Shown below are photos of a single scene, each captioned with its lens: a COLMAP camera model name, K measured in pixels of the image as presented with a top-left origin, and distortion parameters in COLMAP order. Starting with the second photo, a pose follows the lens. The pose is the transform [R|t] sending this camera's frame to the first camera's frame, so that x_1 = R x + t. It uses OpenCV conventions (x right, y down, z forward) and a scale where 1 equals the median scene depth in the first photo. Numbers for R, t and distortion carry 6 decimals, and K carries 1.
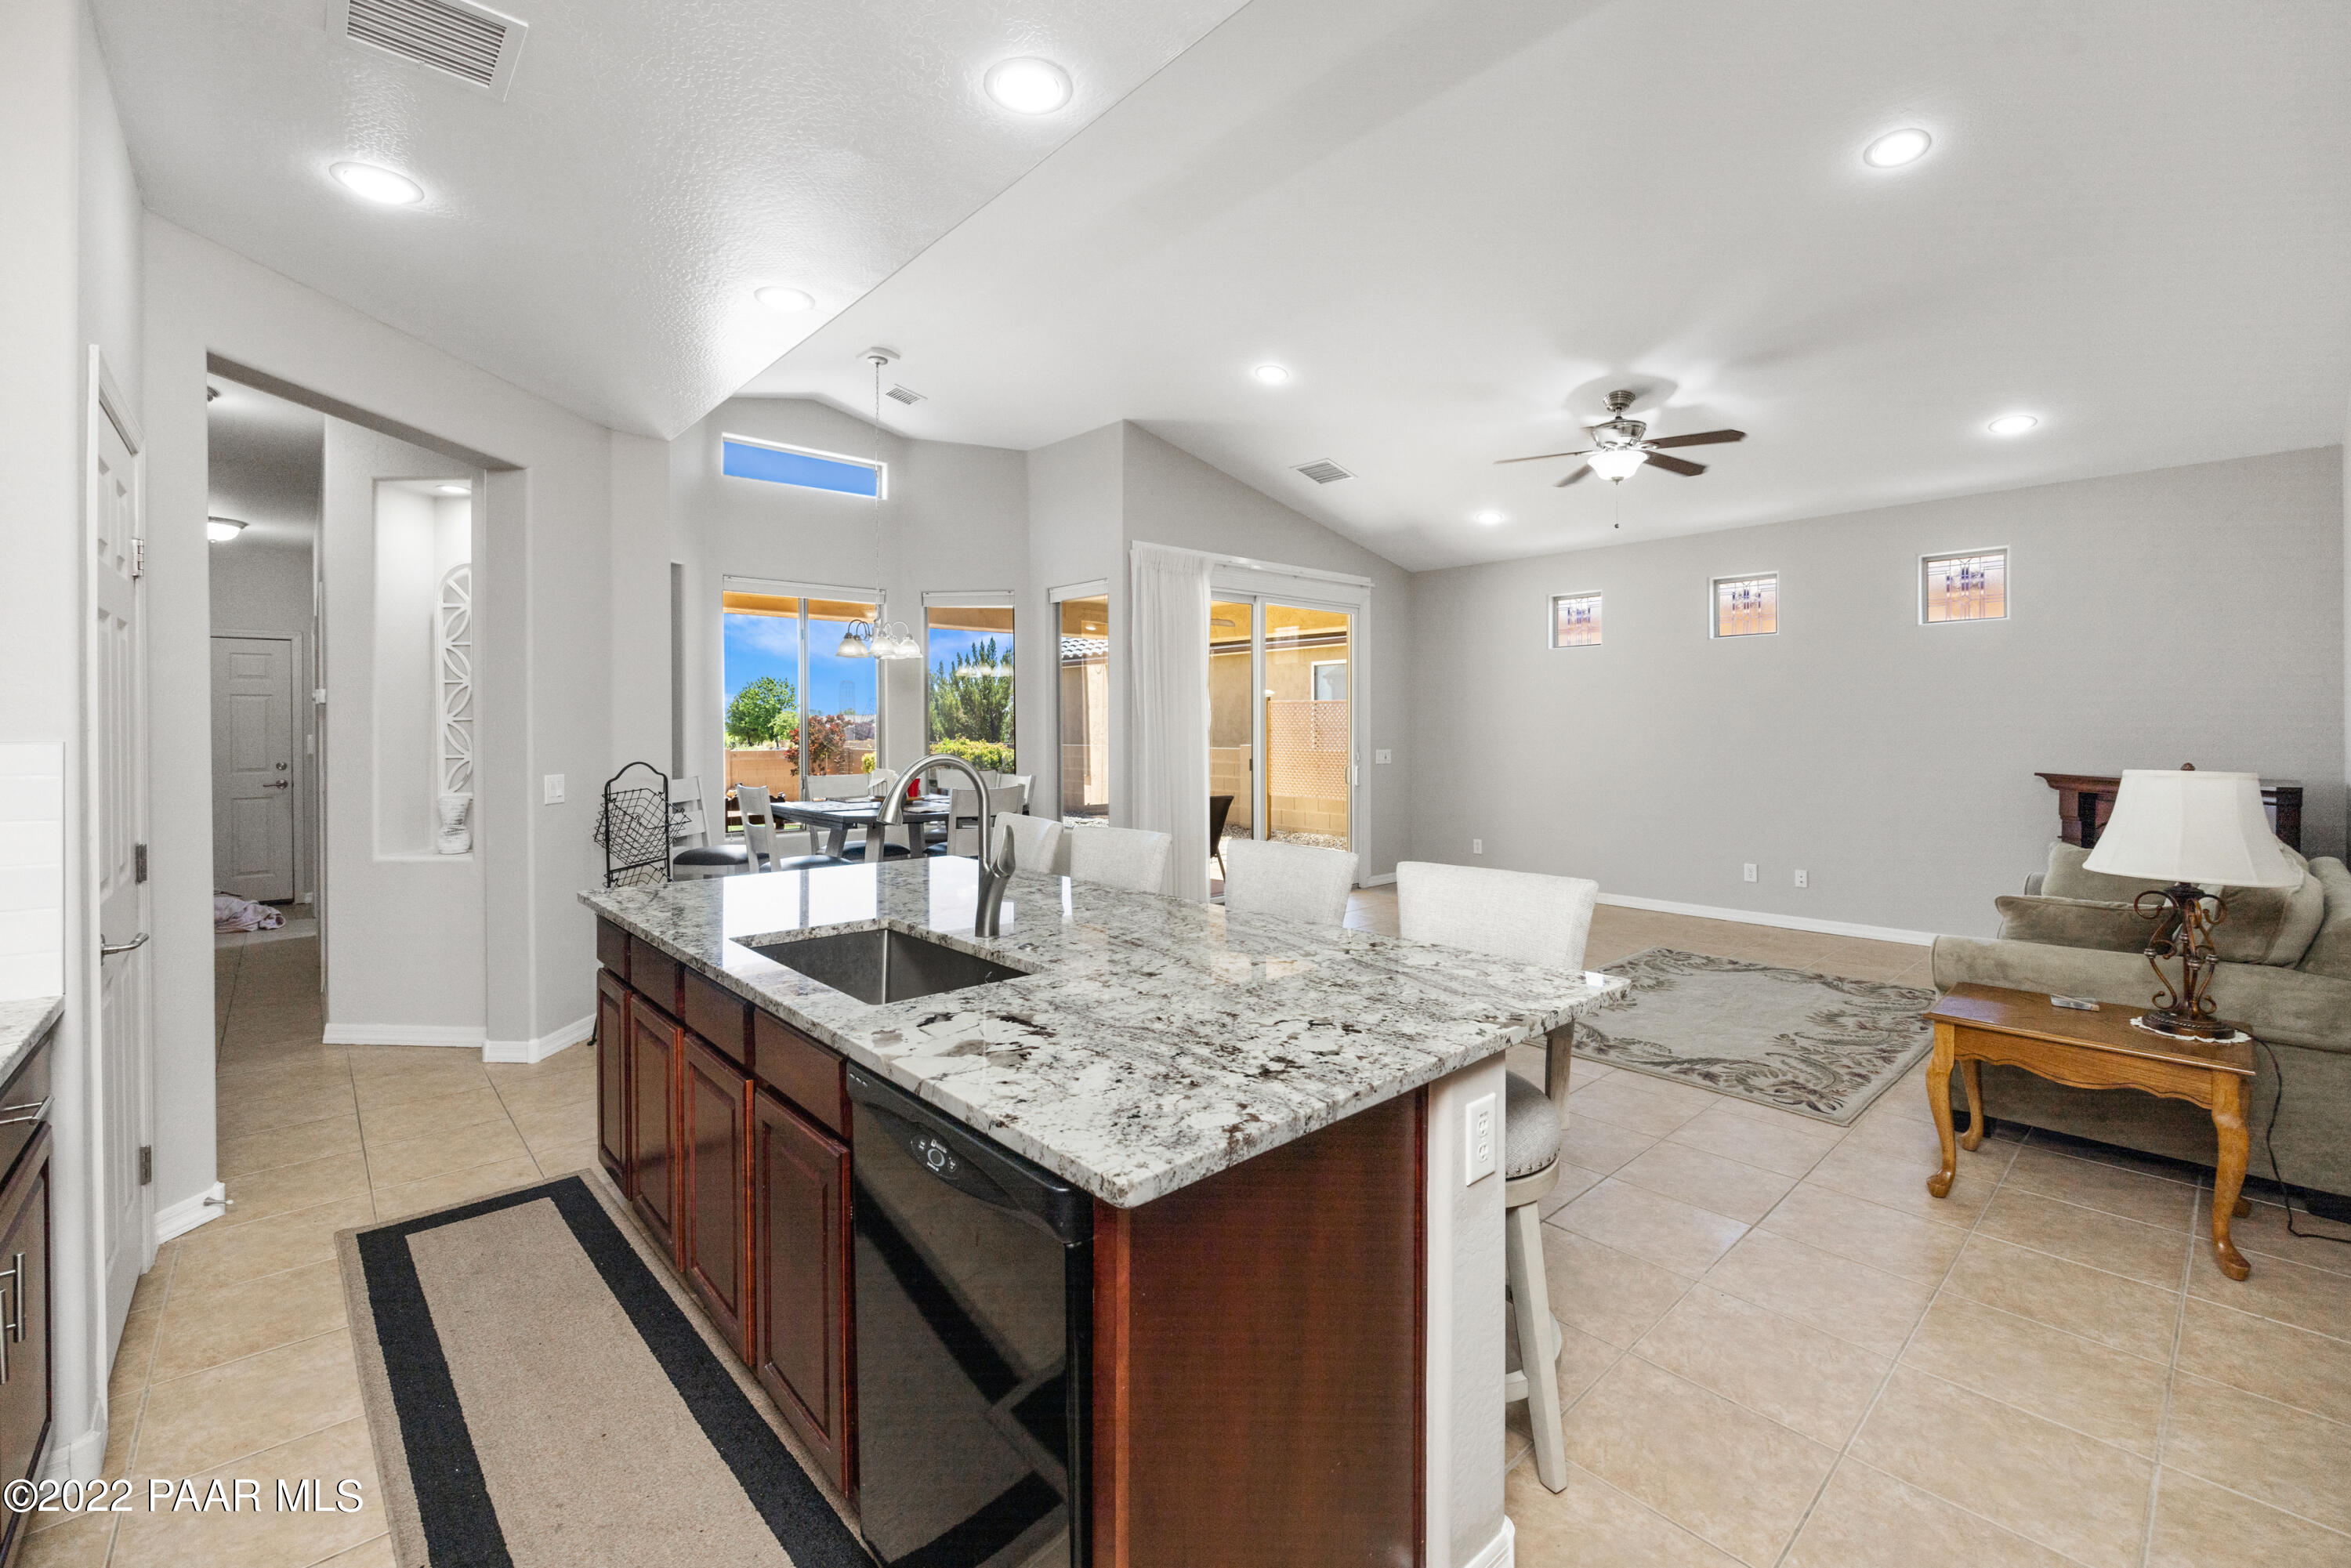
lens RADIAL K [[993.8, 0, 1168.3], [0, 993.8, 737.0], [0, 0, 1]] dist [-0.002028, -0.000252]
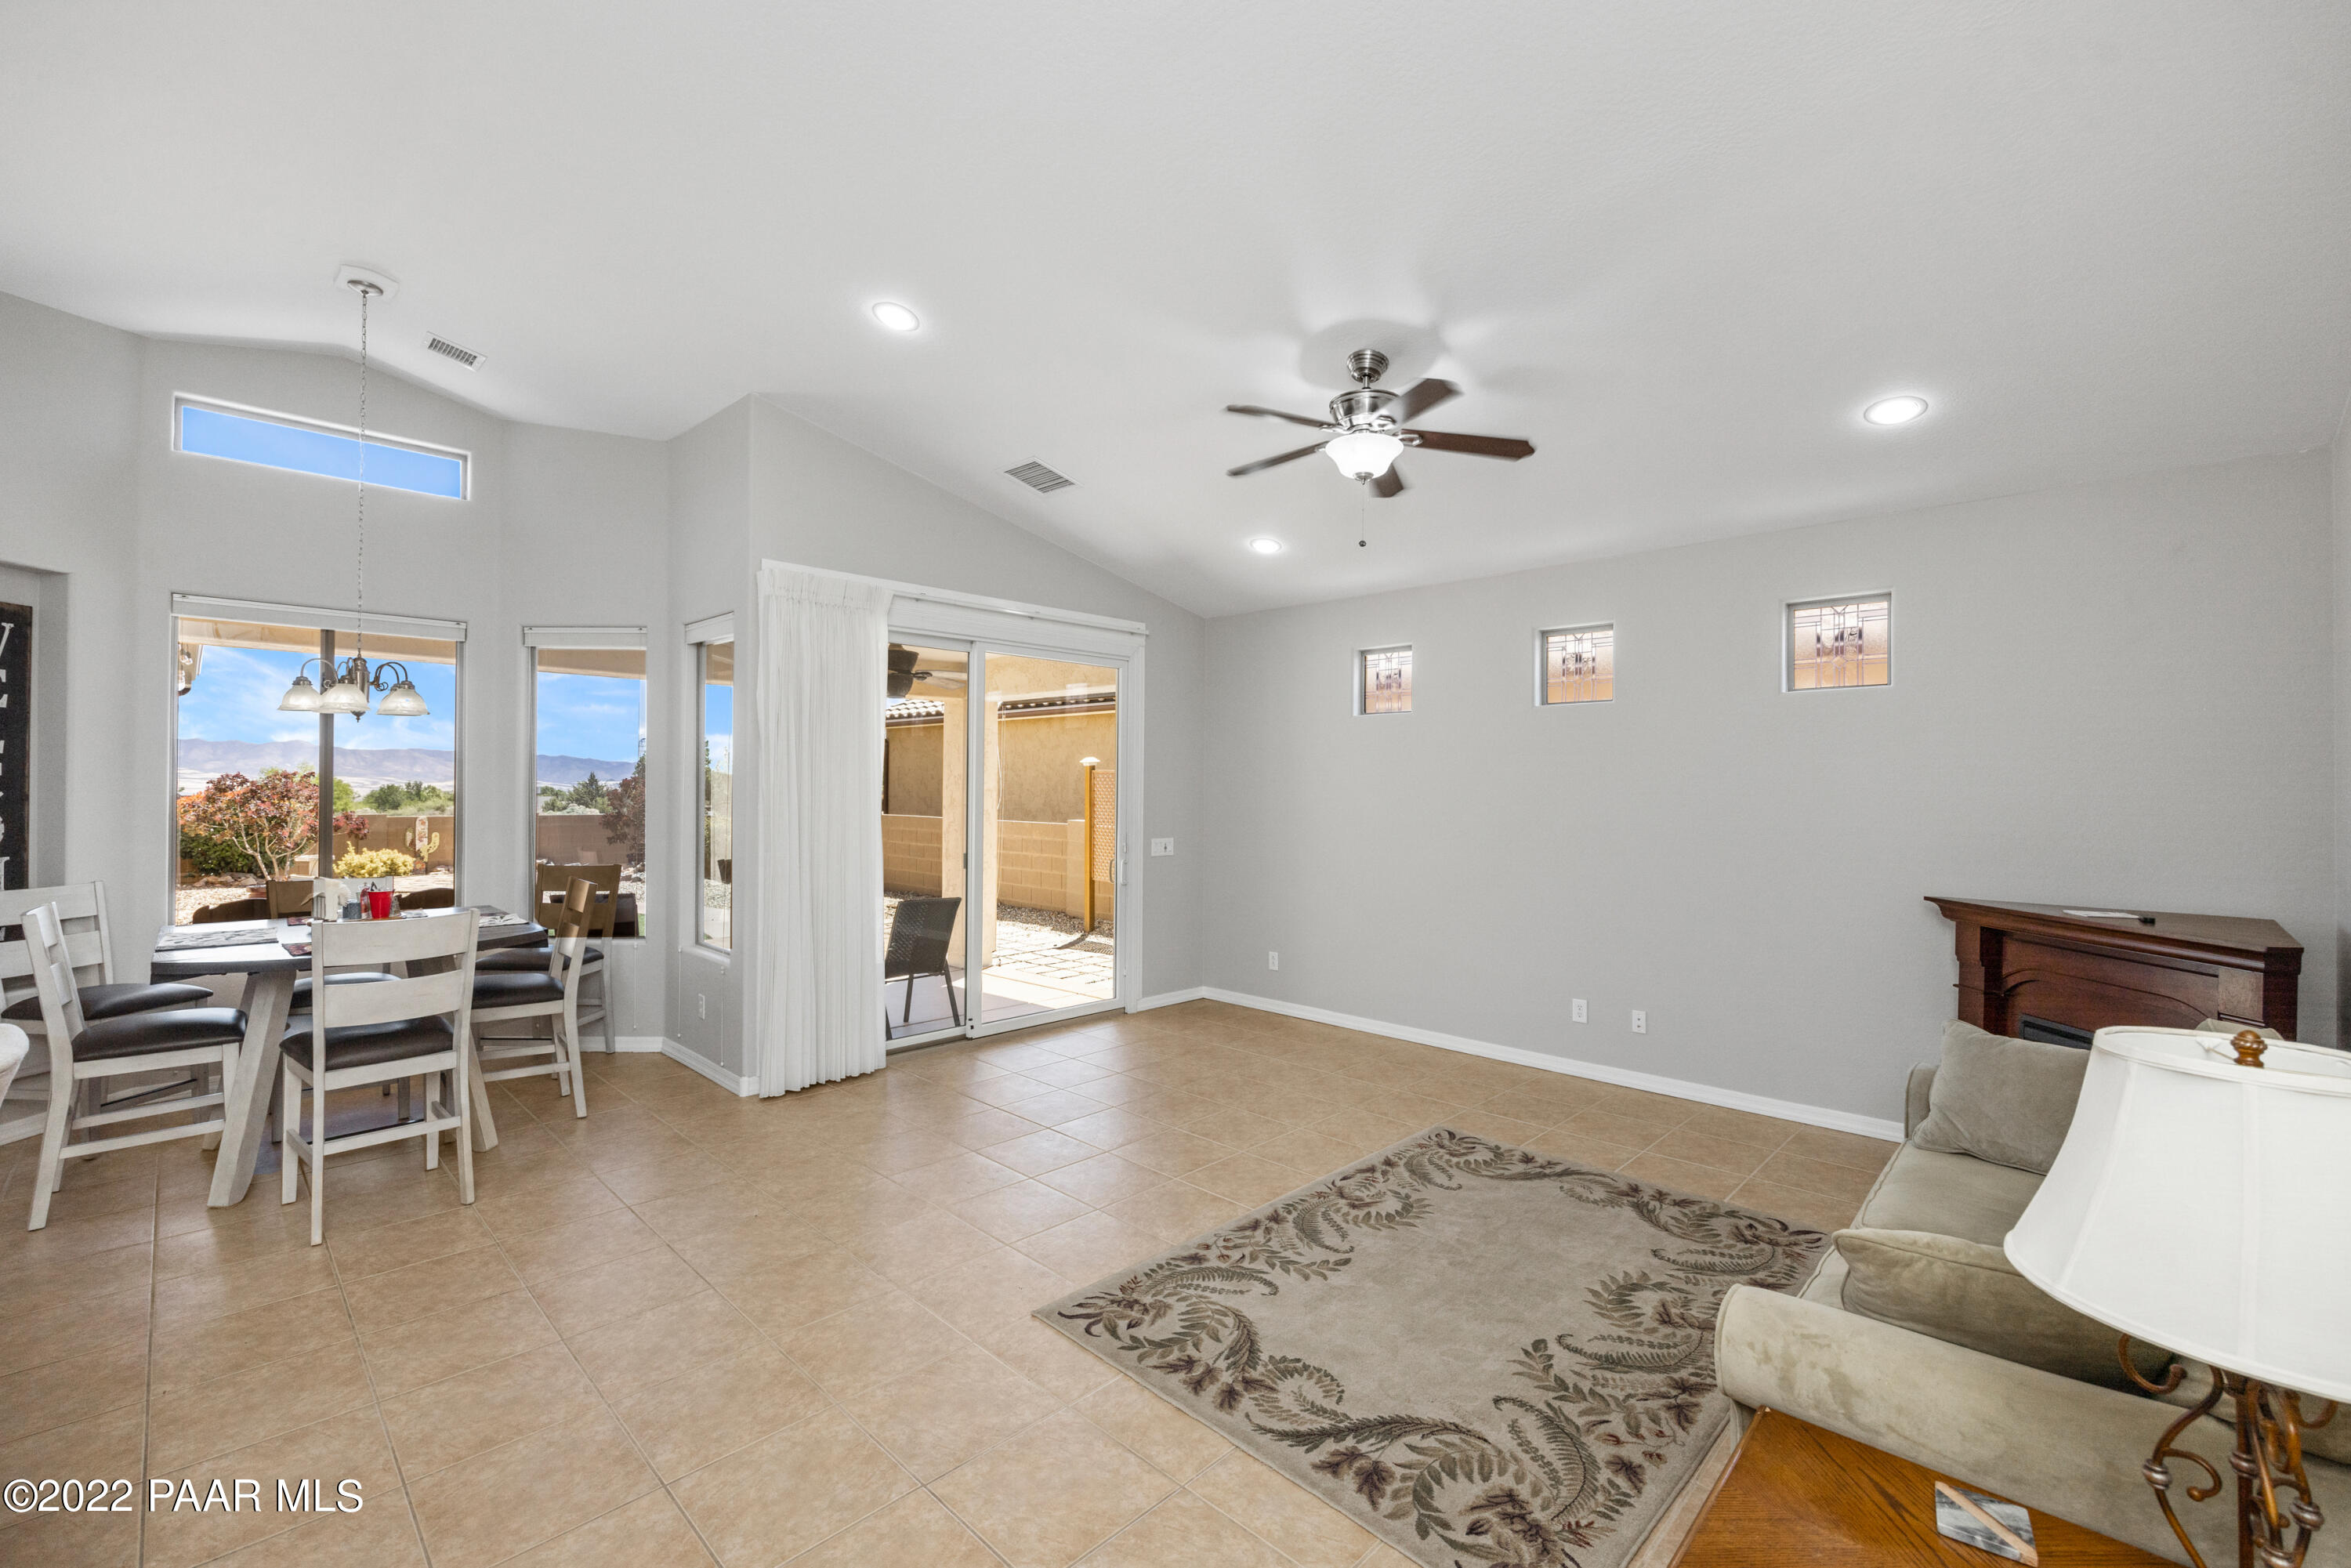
lens RADIAL K [[993.8, 0, 1193.0], [0, 993.8, 787.0], [0, 0, 1]] dist [-0.002028, -0.000252]
pose [[0.996994, 0.011534, 0.076621, 0.238026], [-0.010793, 0.999891, -0.010070, -0.027801], [-0.076729, 0.009212, 0.997009, 0.265231]]
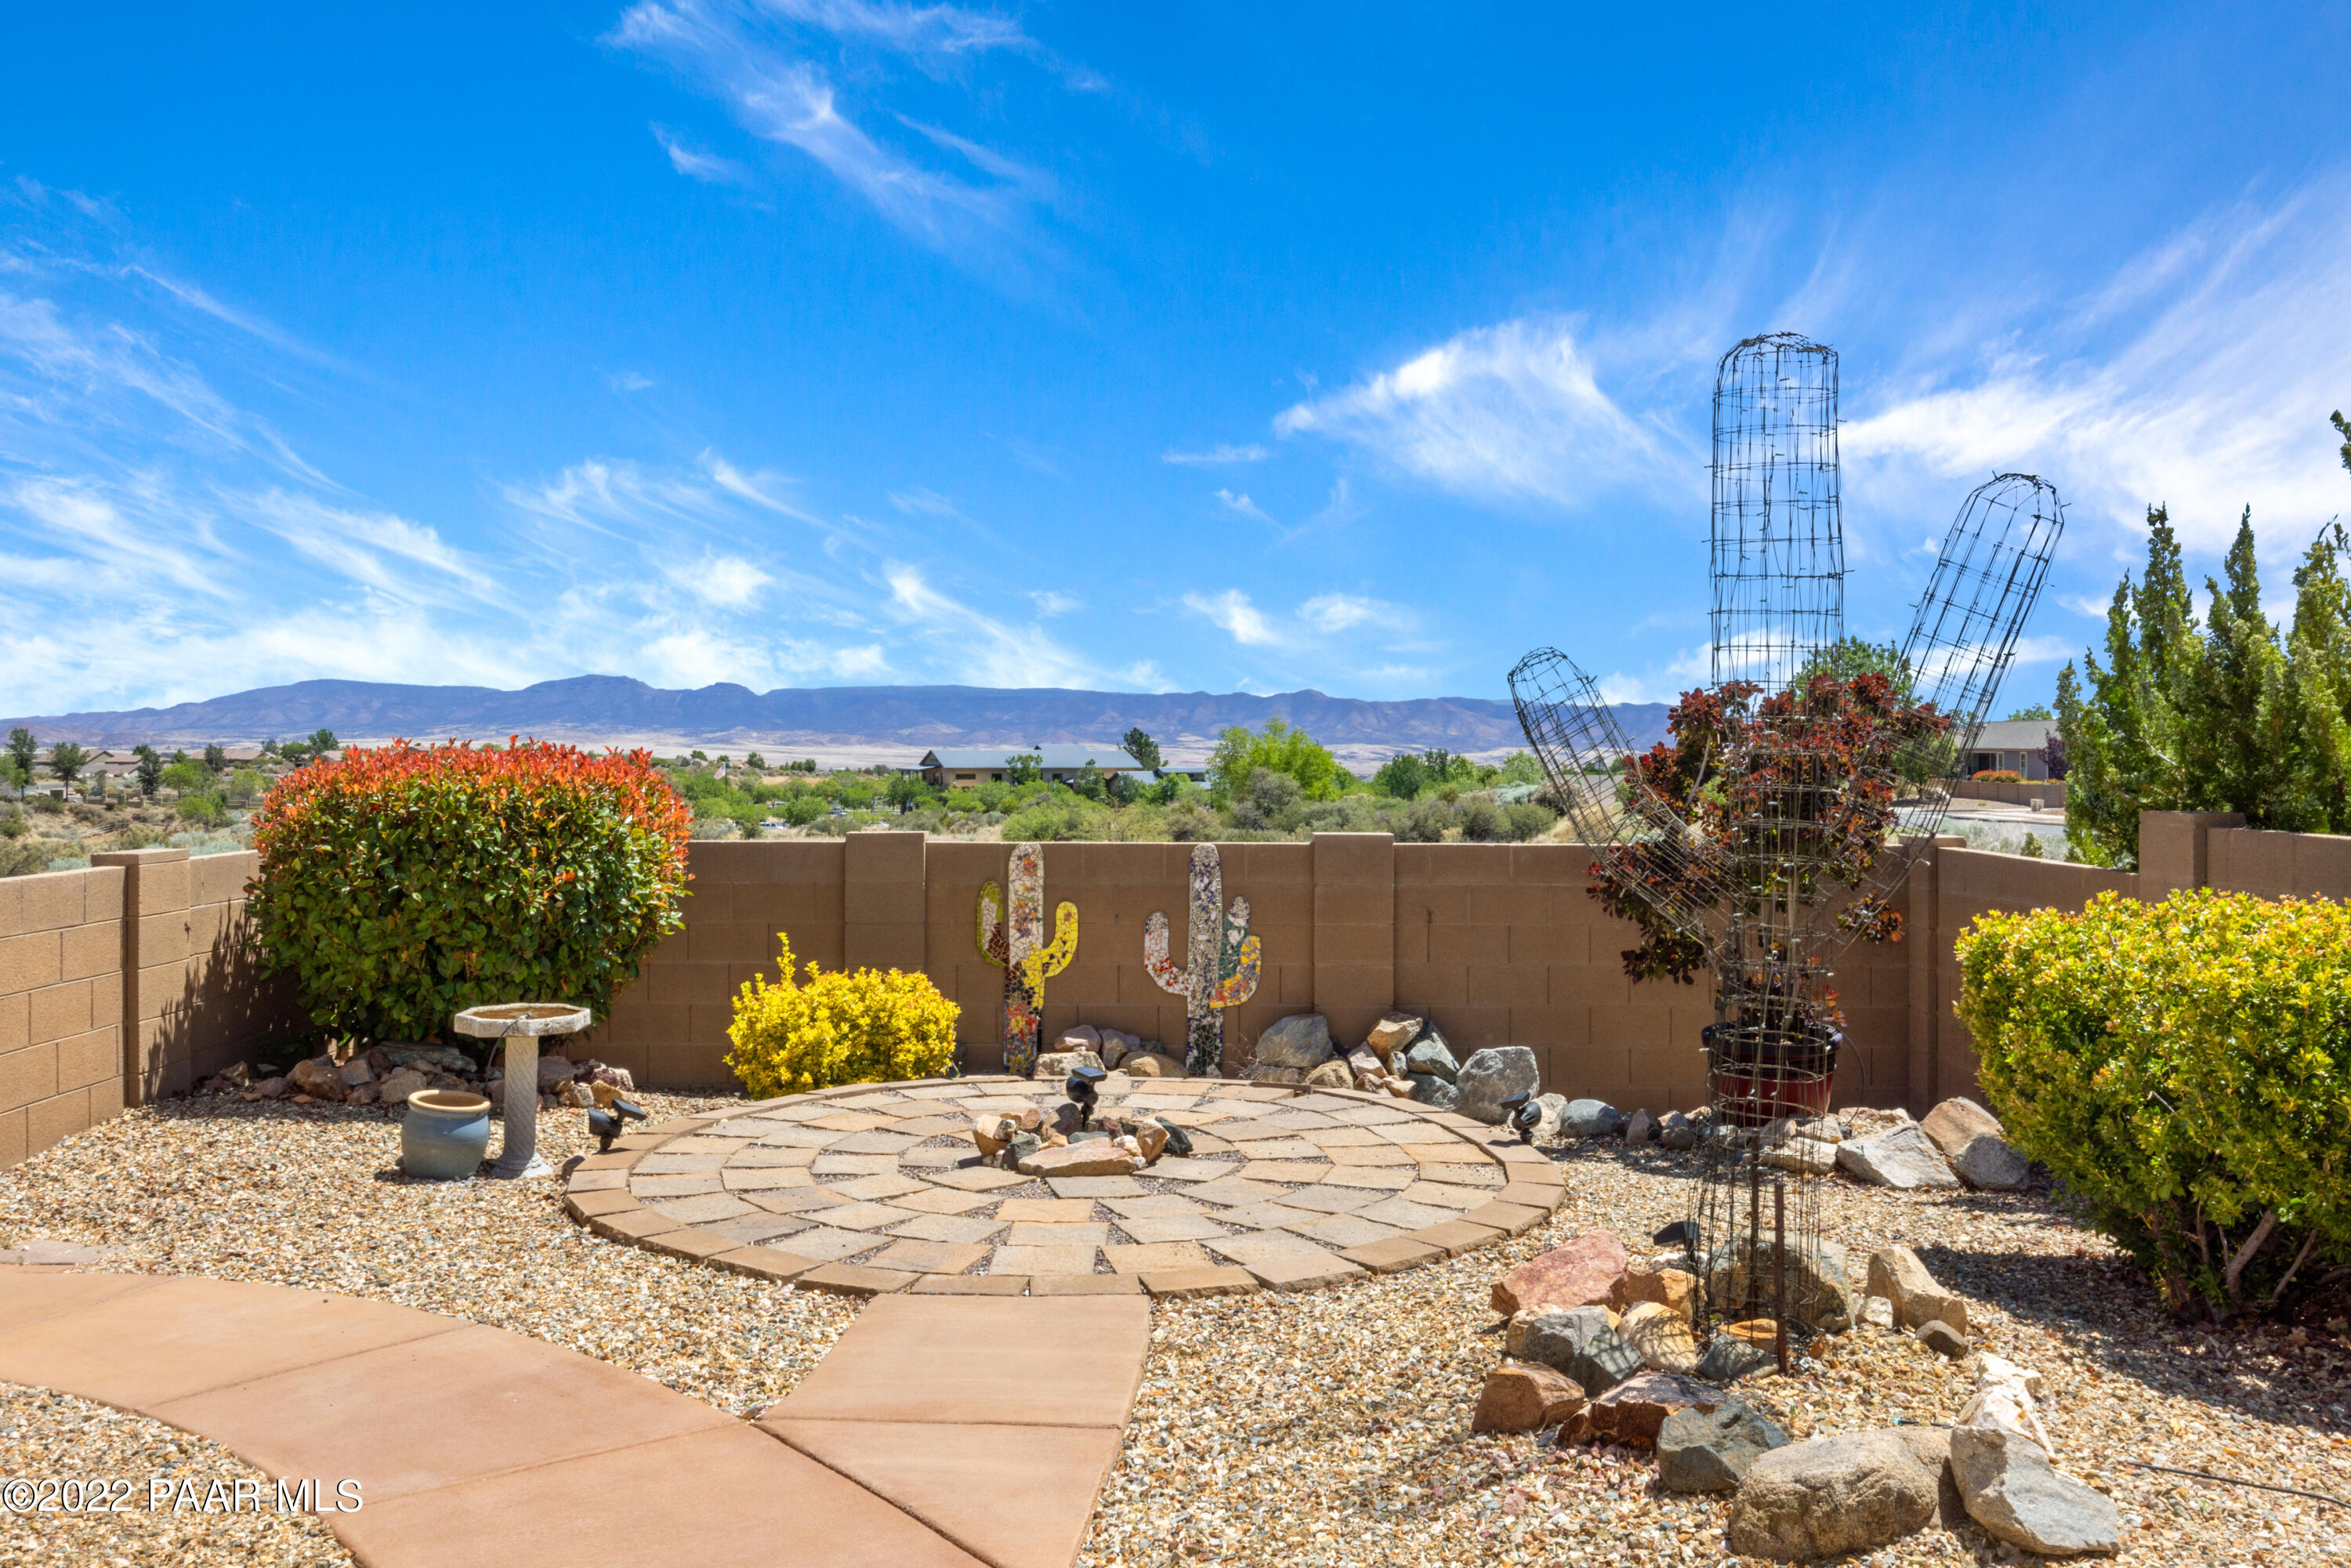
lens RADIAL K [[1978.7, 0, 1178.8], [0, 1978.7, 769.6], [0, 0, 1]] dist [-0.001353, -0.006537]
pose [[0.744874, 0.012487, -0.667088, -0.639519], [-0.012275, 0.999912, 0.005011, -0.014104], [0.667092, 0.004456, 0.744962, 2.225800]]
